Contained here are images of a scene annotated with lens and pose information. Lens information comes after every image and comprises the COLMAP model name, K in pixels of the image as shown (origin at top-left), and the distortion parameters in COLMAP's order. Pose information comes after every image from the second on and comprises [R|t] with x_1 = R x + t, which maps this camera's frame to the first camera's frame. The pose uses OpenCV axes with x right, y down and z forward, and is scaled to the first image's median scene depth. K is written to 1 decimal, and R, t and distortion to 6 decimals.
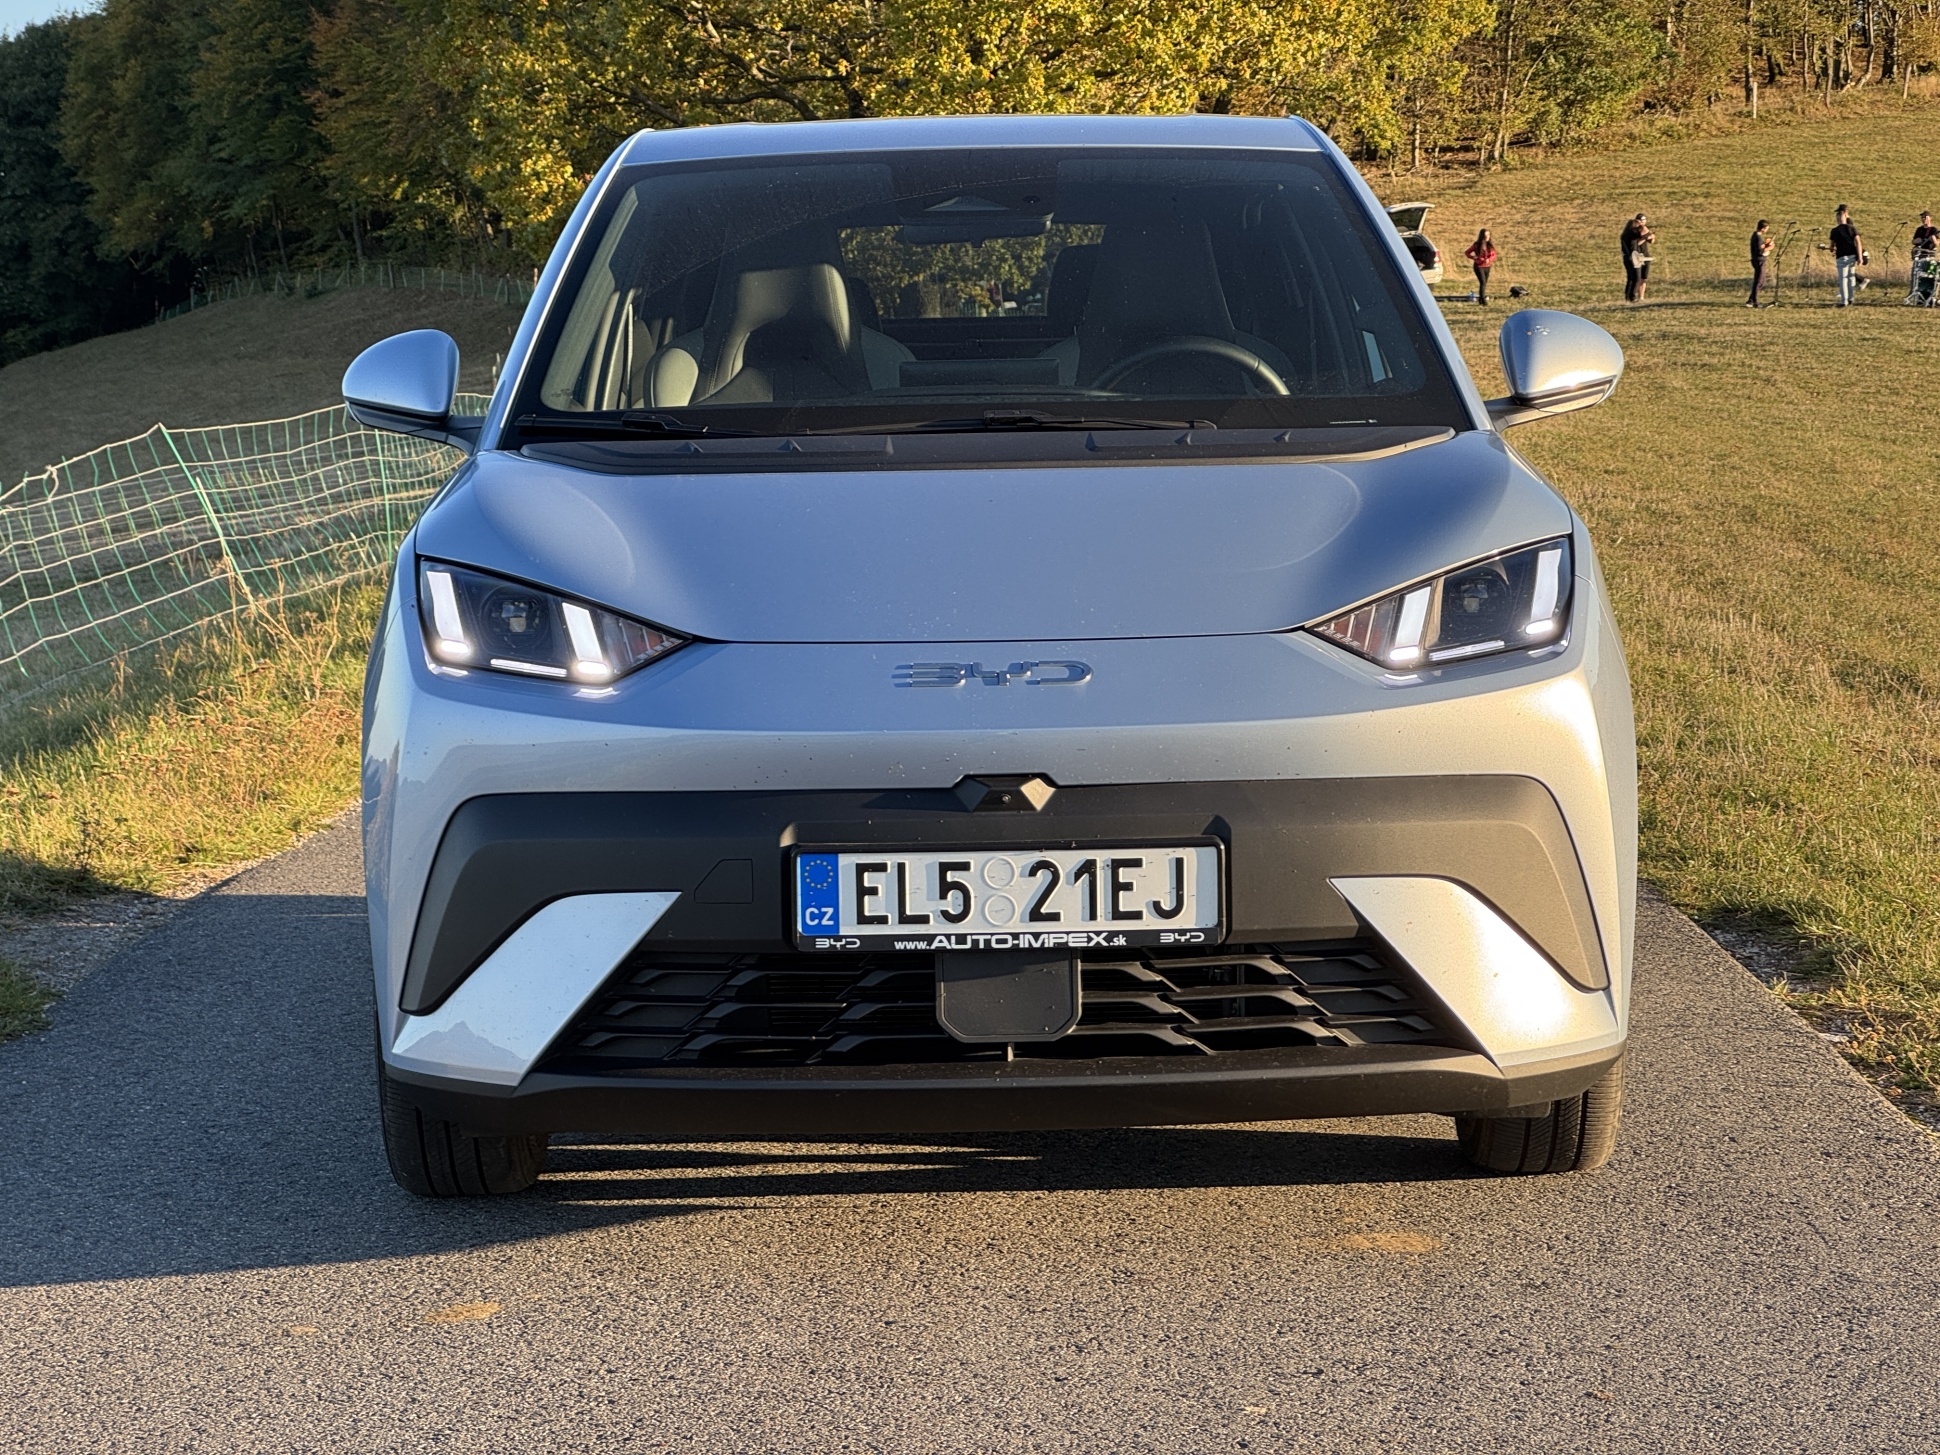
lens RADIAL K [[4355.2, 0, 957.9], [0, 4355.2, 732.2], [0, 0, 1]] dist [0.236223, 0.000000]
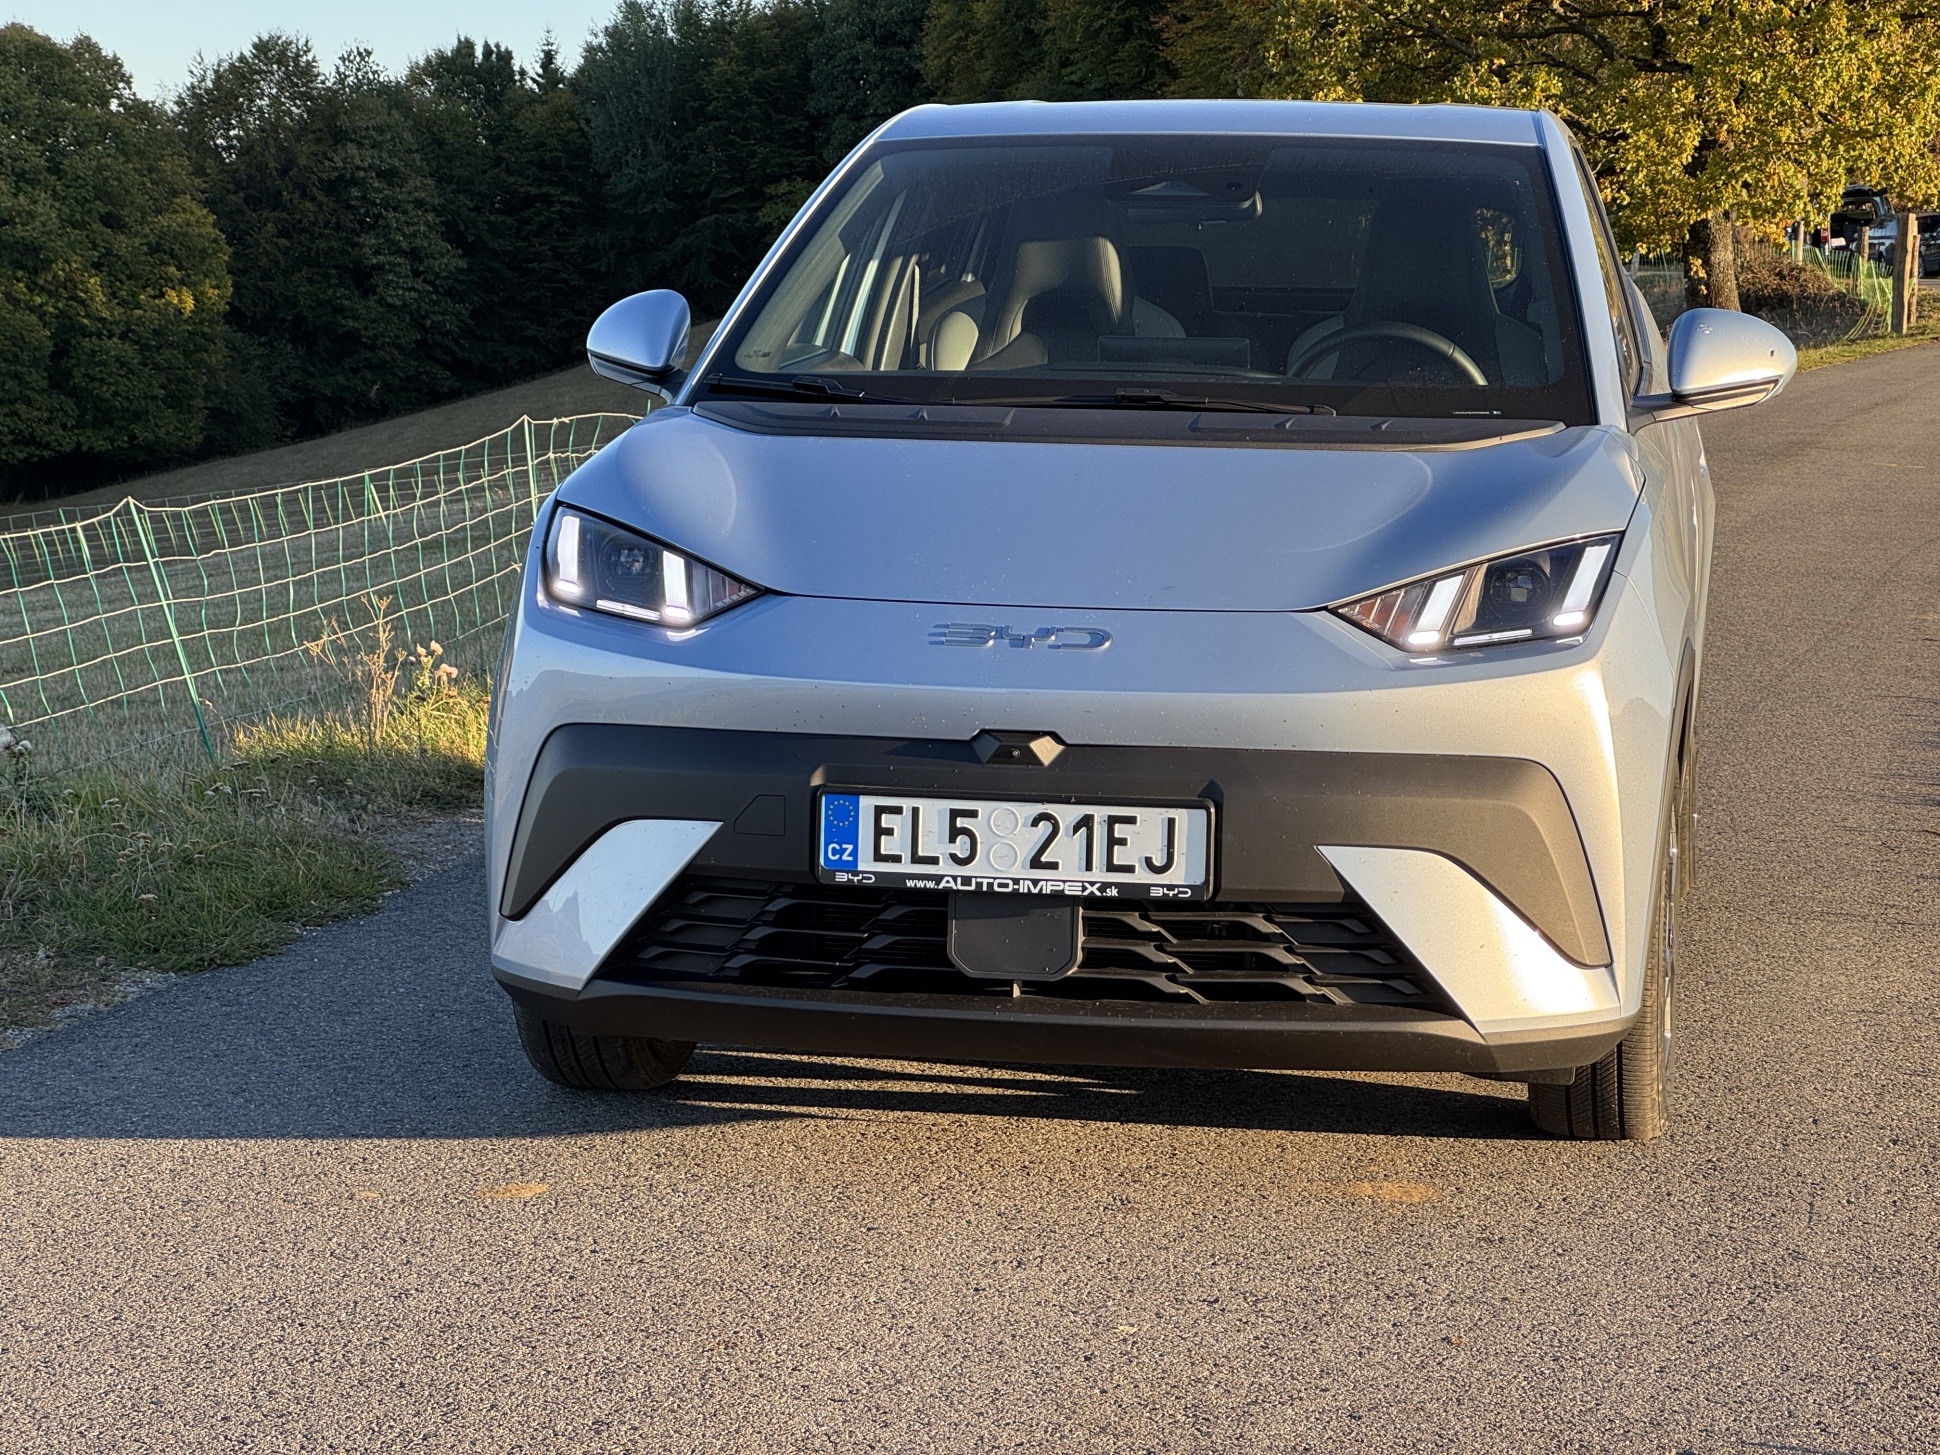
lens RADIAL K [[4355.2, 0, 973.4], [0, 4355.2, 731.0], [0, 0, 1]] dist [0.236223, 0.000000]
pose [[0.982395, 0.055061, -0.178514, 0.183535], [-0.052280, 0.998427, 0.020253, -0.011022], [0.179349, -0.010564, 0.983729, -0.058394]]
